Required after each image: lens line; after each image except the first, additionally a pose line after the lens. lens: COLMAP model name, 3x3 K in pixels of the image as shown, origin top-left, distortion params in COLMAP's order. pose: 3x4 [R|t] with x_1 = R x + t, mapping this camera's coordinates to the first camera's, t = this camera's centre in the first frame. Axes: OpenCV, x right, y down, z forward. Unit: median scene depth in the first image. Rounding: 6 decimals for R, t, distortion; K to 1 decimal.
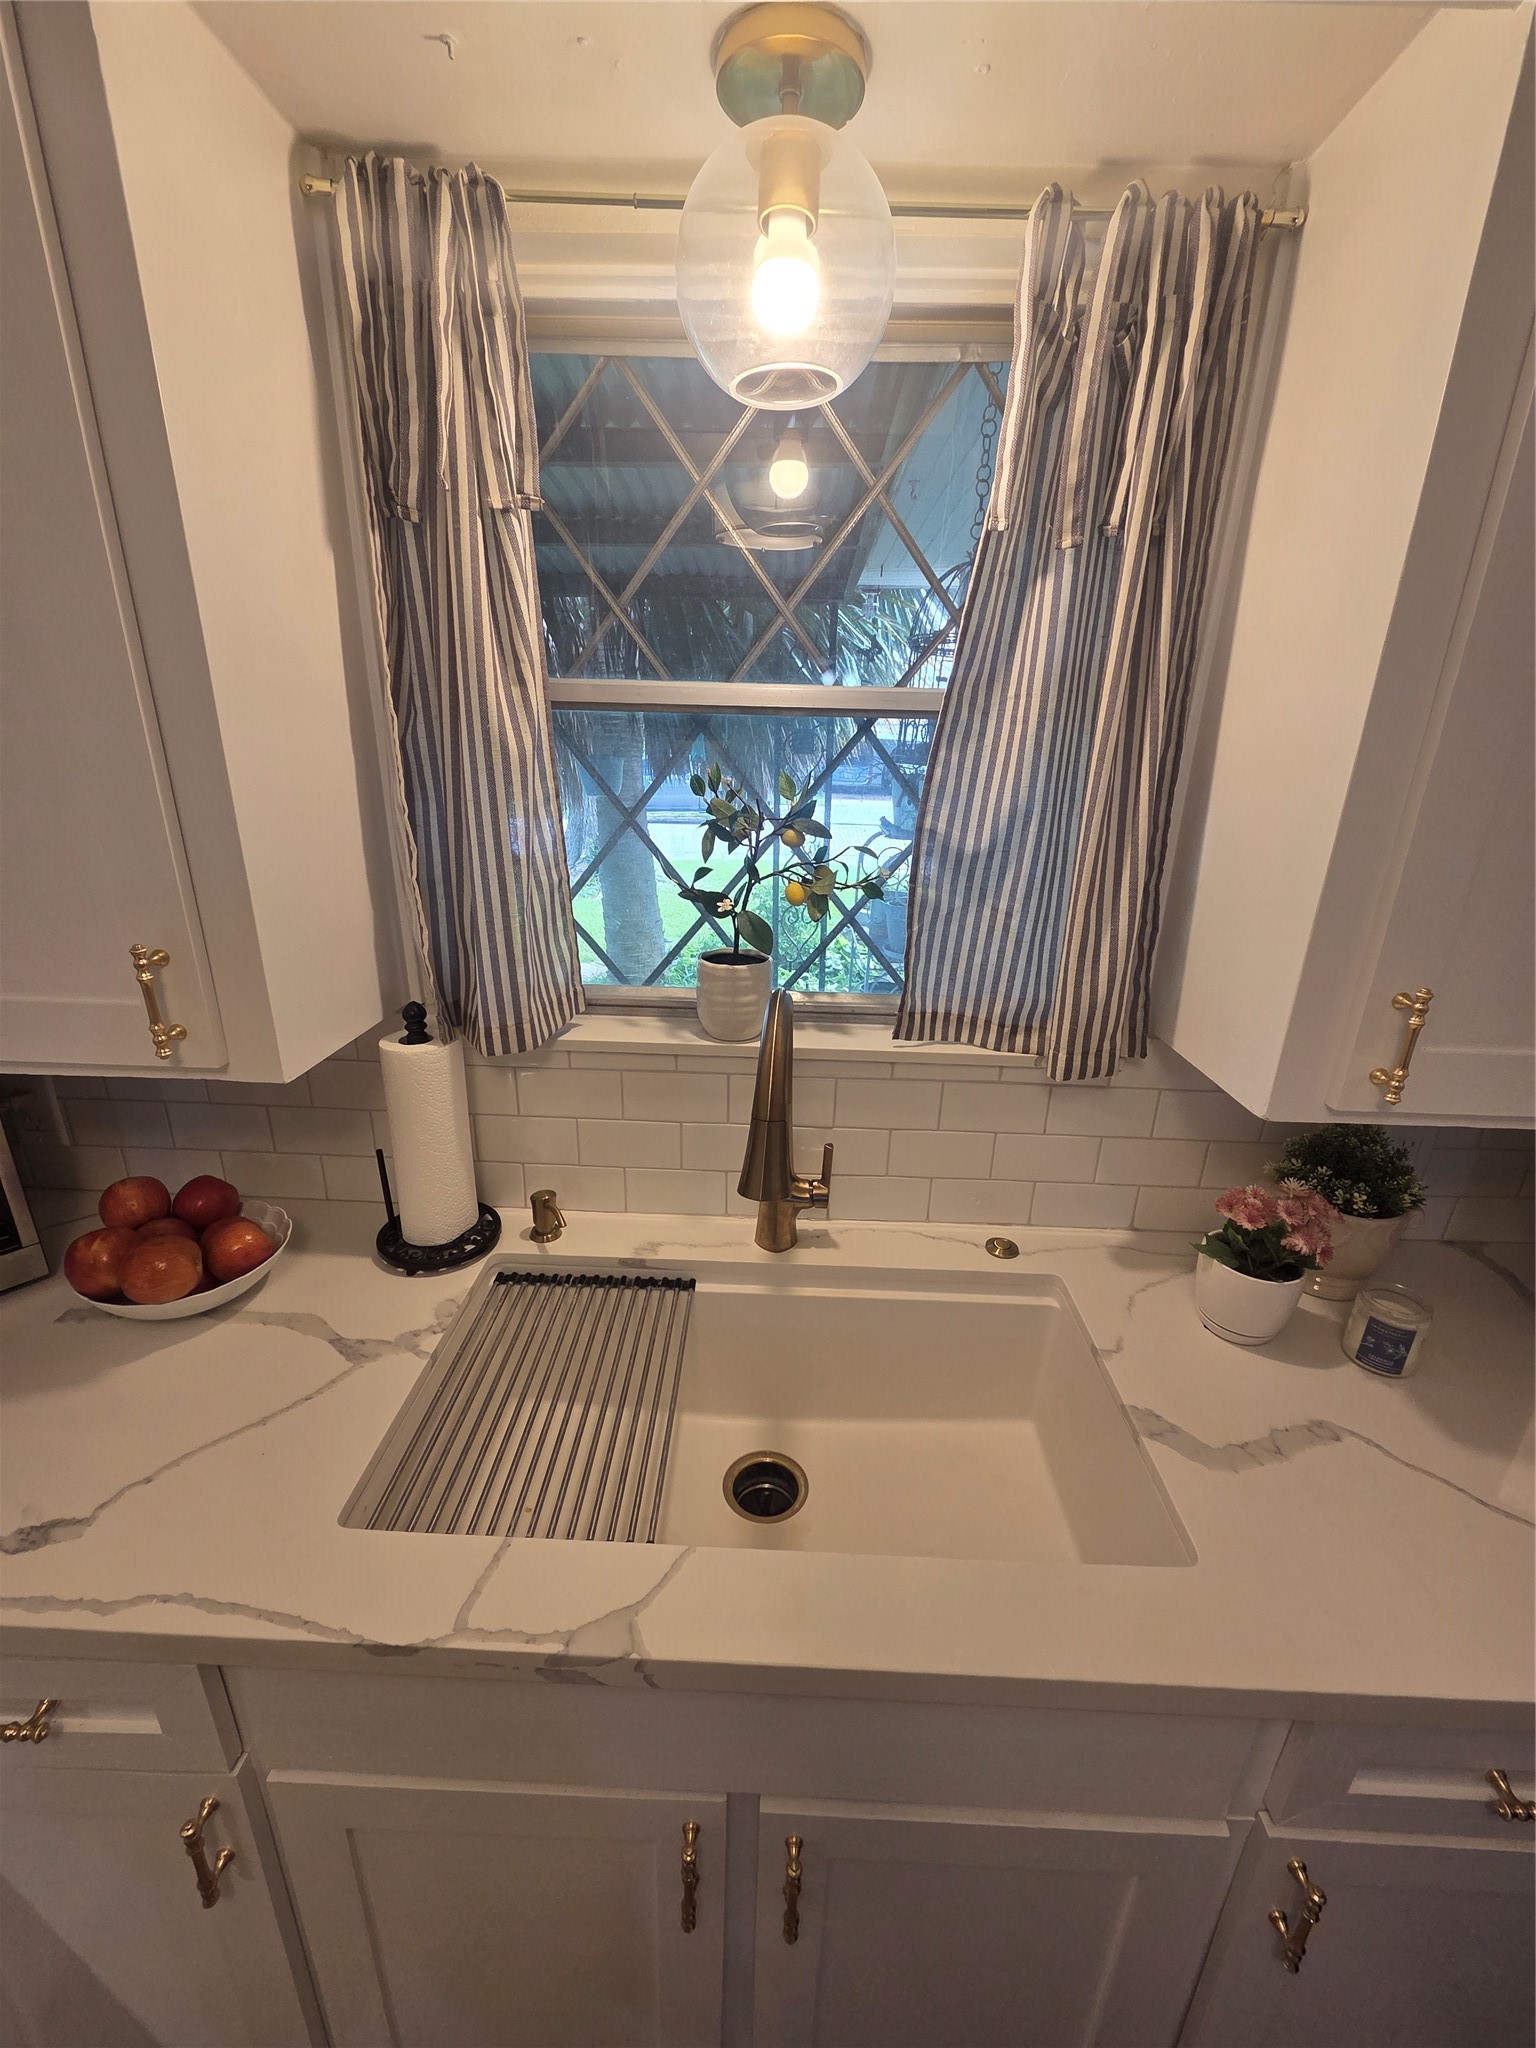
lens RADIAL K [[841.1, 0, 758.2], [0, 841.1, 1057.2], [0, 0, 1]] dist [-0.002100, 0.005027]
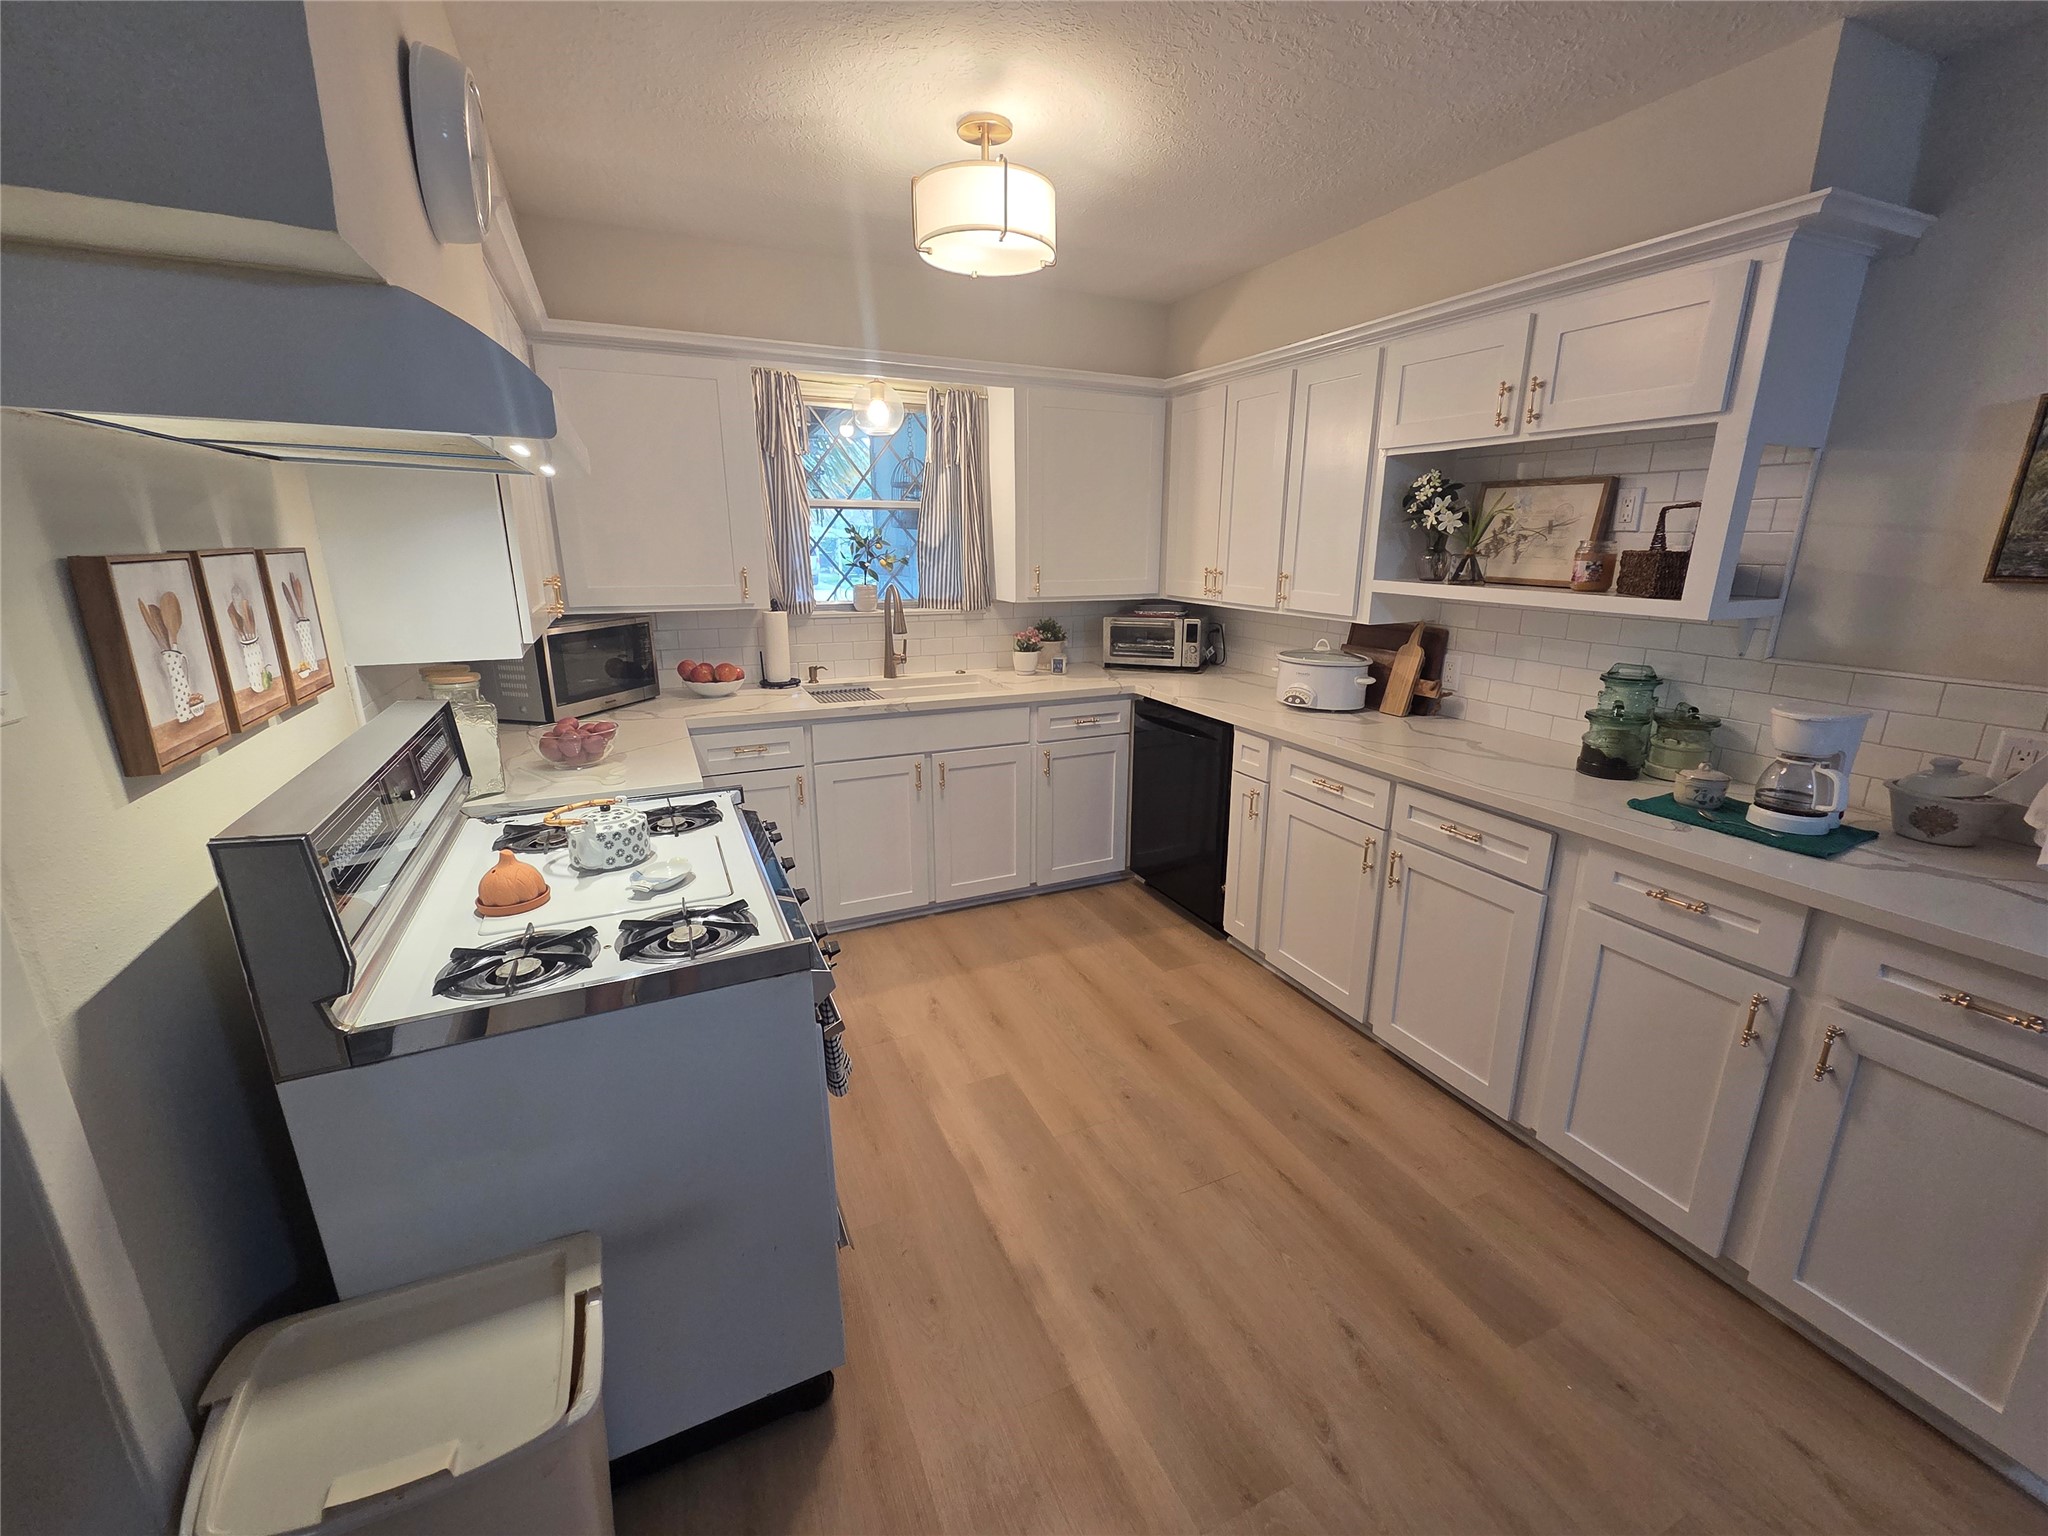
lens RADIAL K [[837.3, 0, 1047.1], [0, 837.3, 770.1], [0, 0, 1]] dist [0.004642, -0.003904]
pose [[0.888613, -0.140790, 0.436515, -0.978384], [0.172441, 0.984449, -0.033520, 0.865284], [-0.425008, 0.105059, 0.899072, -2.228560]]
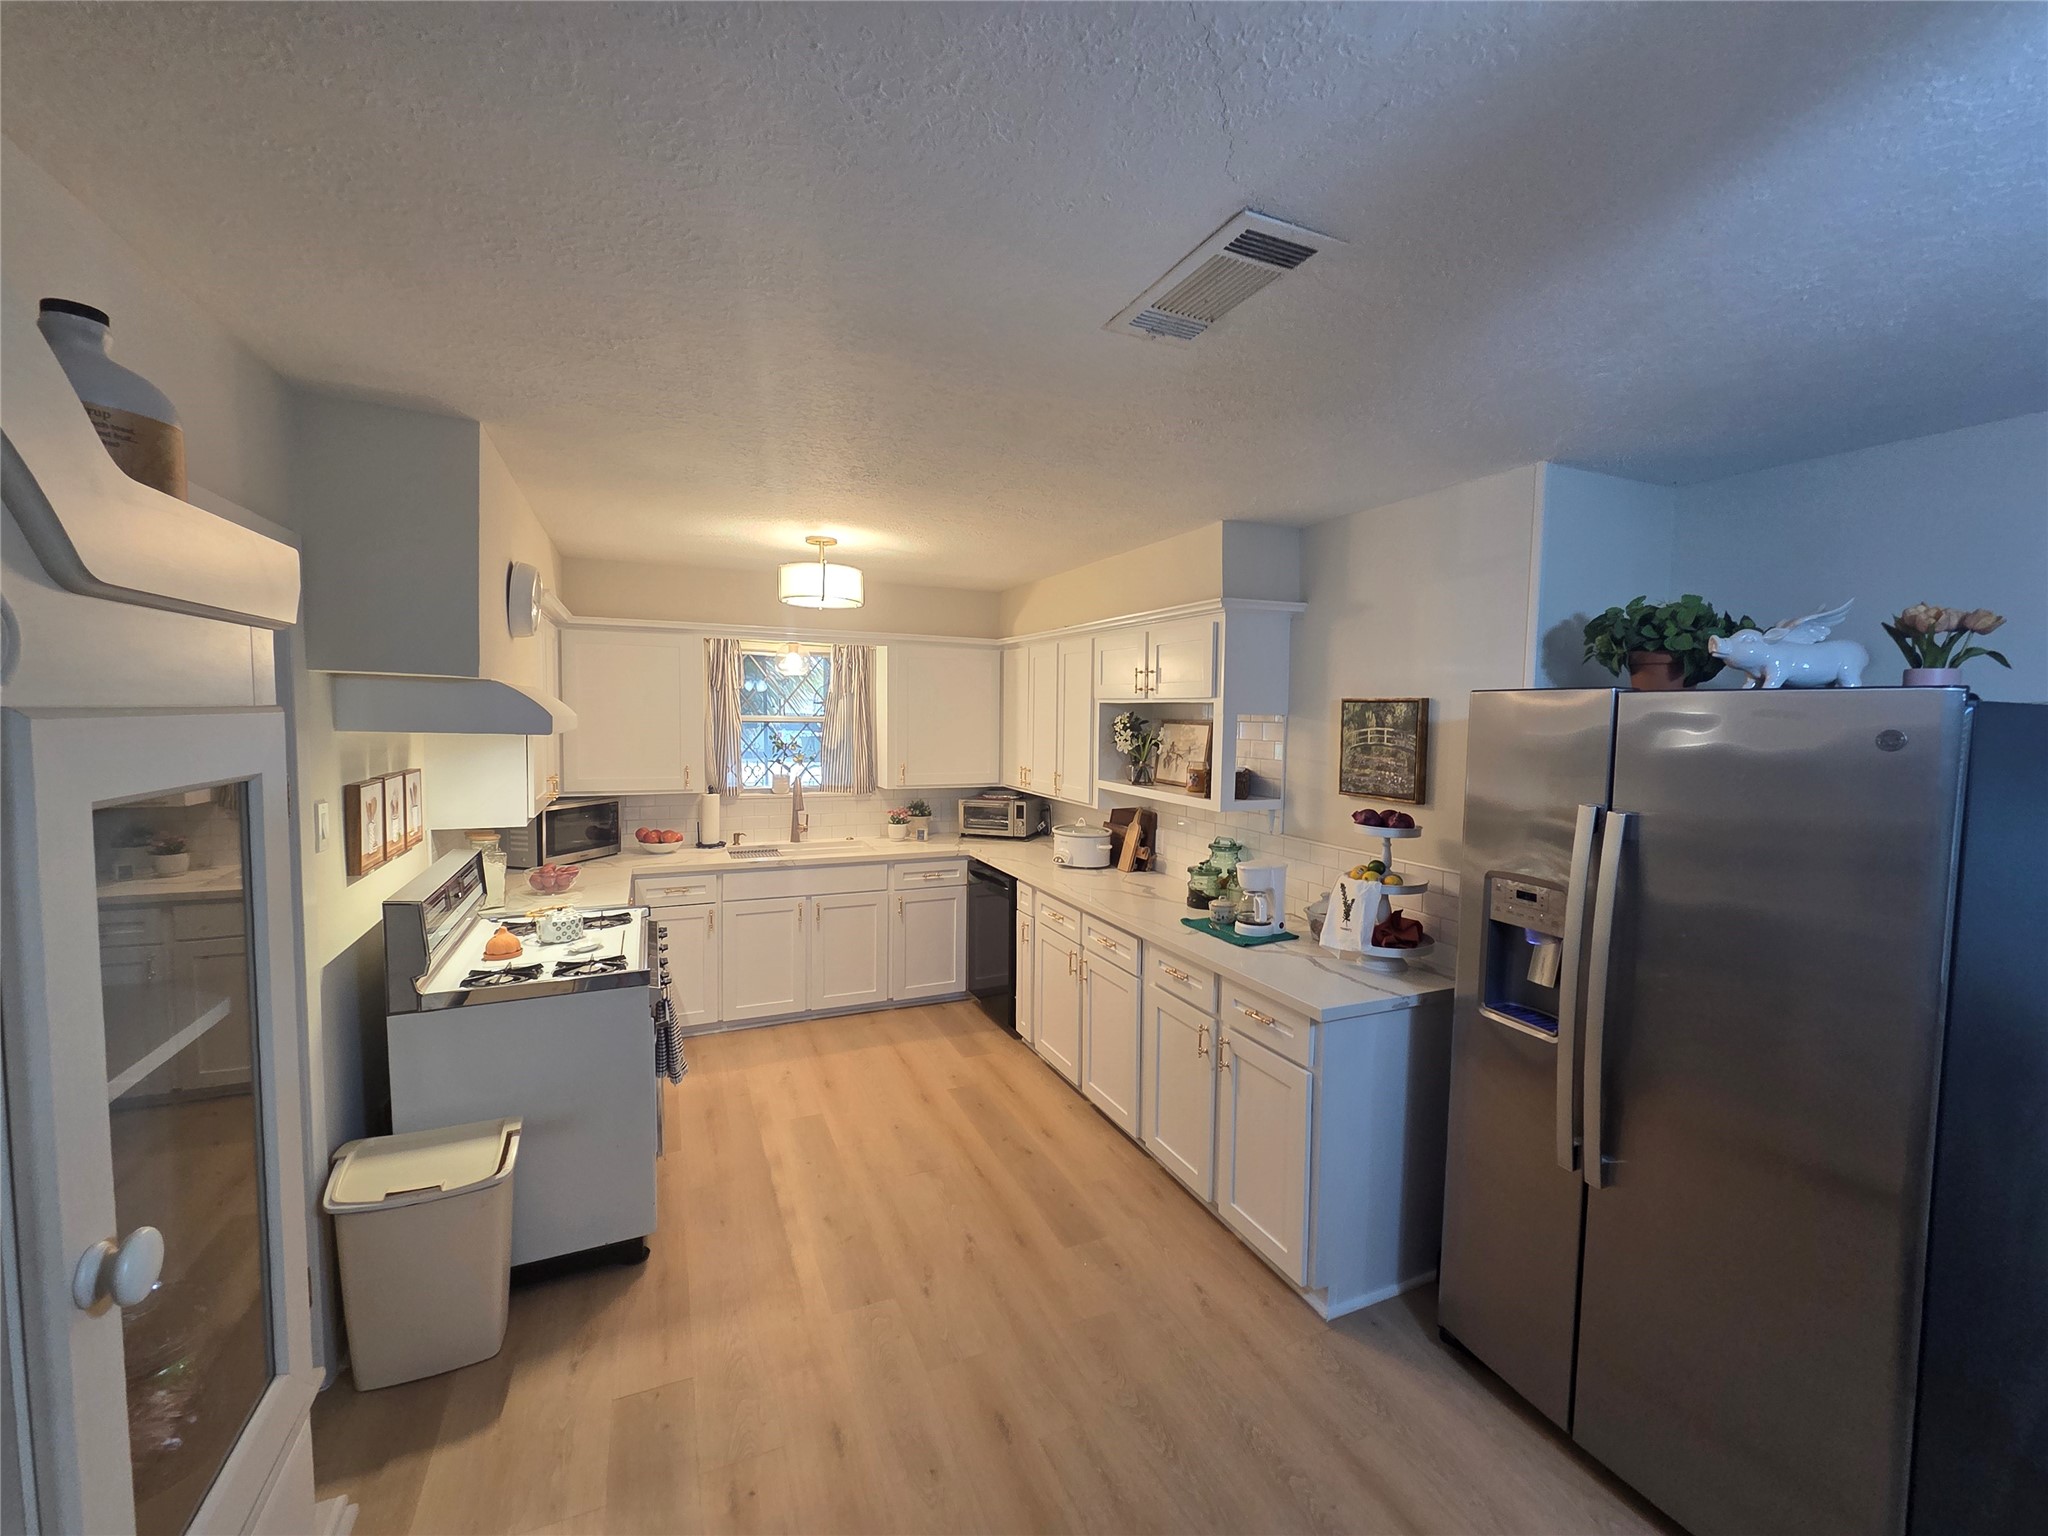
lens RADIAL K [[837.3, 0, 1047.1], [0, 837.3, 770.1], [0, 0, 1]] dist [0.004642, -0.003904]
pose [[0.892175, -0.040371, 0.449883, -0.830175], [0.160369, 0.959420, -0.231938, 1.198411], [-0.422263, 0.279076, 0.862444, -3.680787]]
